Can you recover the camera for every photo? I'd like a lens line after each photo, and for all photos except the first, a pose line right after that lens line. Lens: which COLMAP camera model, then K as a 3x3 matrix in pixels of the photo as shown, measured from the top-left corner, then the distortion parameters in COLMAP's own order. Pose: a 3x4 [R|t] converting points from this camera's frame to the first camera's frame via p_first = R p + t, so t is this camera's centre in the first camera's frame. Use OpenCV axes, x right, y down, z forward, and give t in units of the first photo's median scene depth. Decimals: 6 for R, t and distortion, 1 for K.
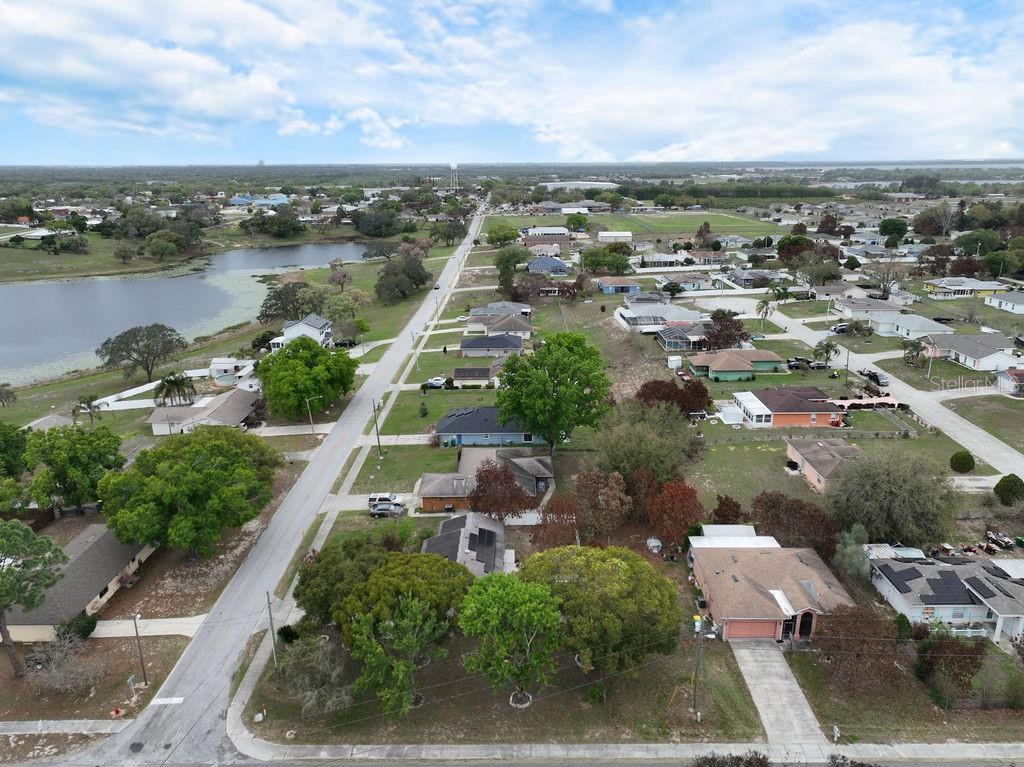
lens RADIAL K [[719.2, 0, 516.0], [0, 719.2, 384.3], [0, 0, 1]] dist [0.012495, 0.008264]
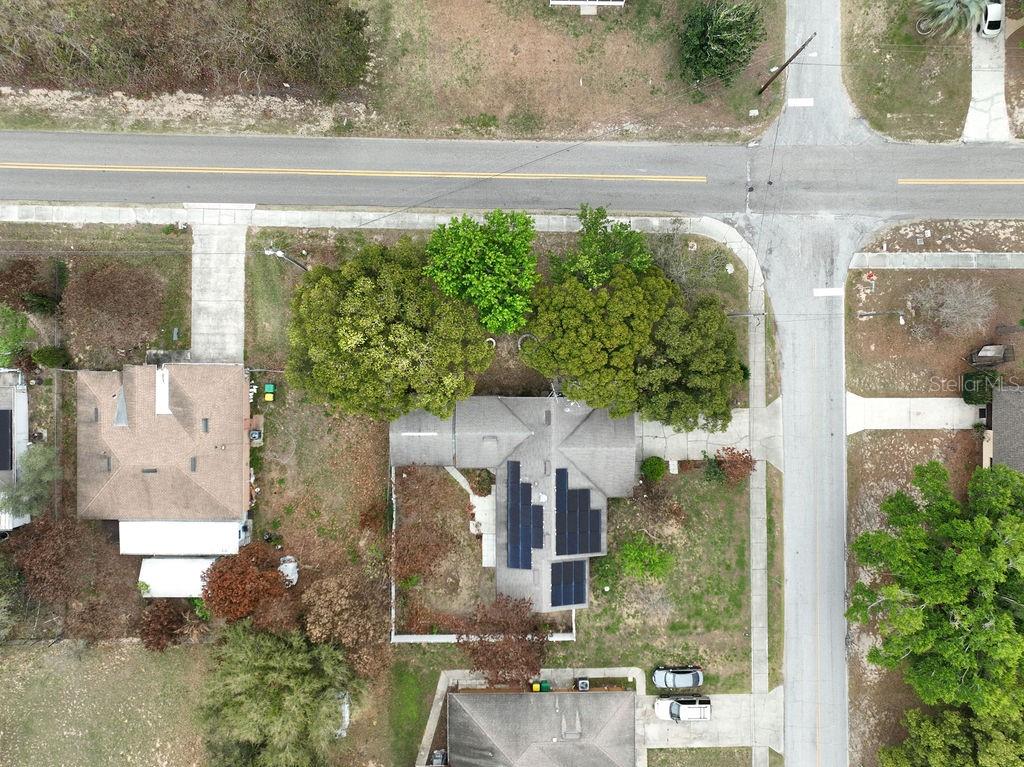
lens RADIAL K [[718.6, 0, 512.0], [0, 718.6, 383.5], [0, 0, 1]] dist [0.003861, 0.006939]
pose [[-0.999999, 0.000378, 0.000944, -0.026069], [0.000784, -0.303795, 0.952737, -0.325950], [0.000647, 0.952737, 0.303794, 0.483909]]
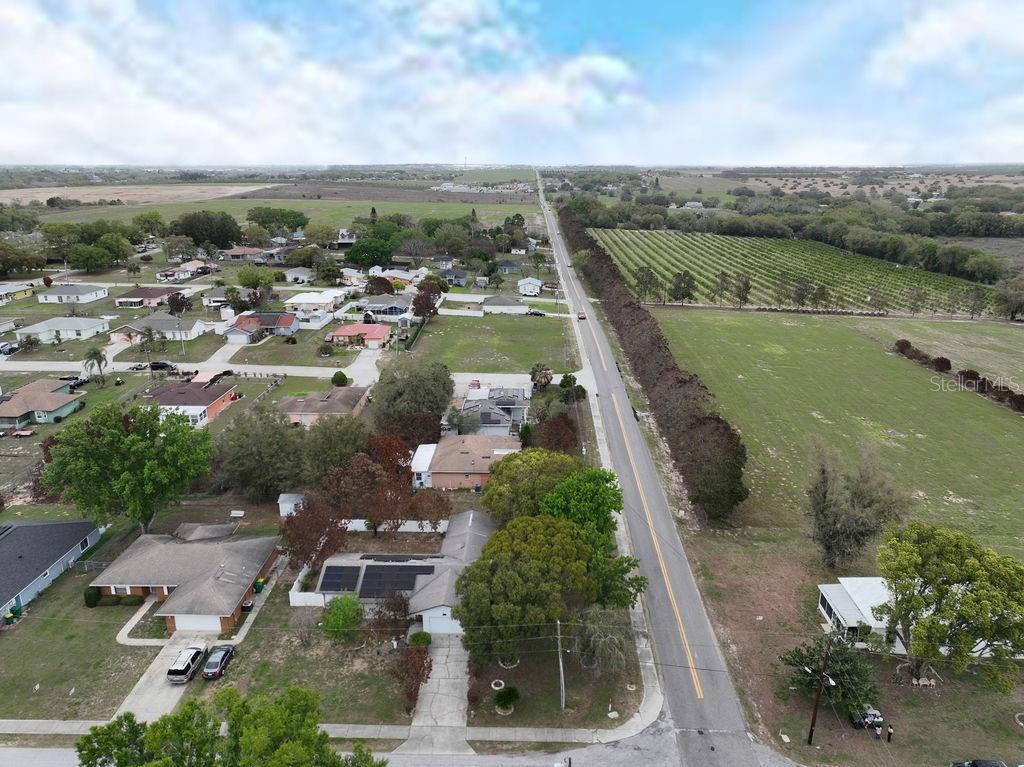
lens RADIAL K [[719.2, 0, 516.0], [0, 719.2, 384.3], [0, 0, 1]] dist [0.012495, 0.008264]
pose [[0.022942, -0.289319, 0.956958, -0.673638], [0.298818, 0.915436, 0.269602, -0.149659], [-0.954034, 0.279771, 0.107456, 0.512430]]
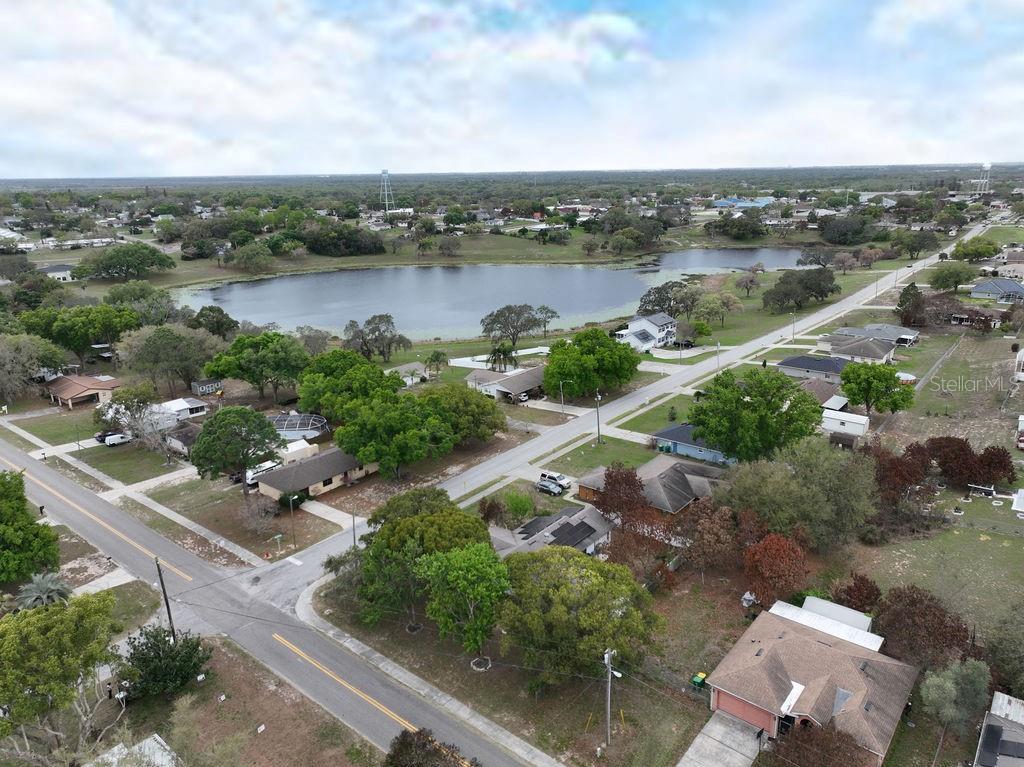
lens RADIAL K [[719.2, 0, 516.0], [0, 719.2, 384.3], [0, 0, 1]] dist [0.012495, 0.008264]
pose [[0.777476, 0.174880, -0.604109, 0.368553], [-0.176856, 0.982594, 0.056836, -0.028813], [0.603534, 0.062651, 0.794872, 0.081661]]
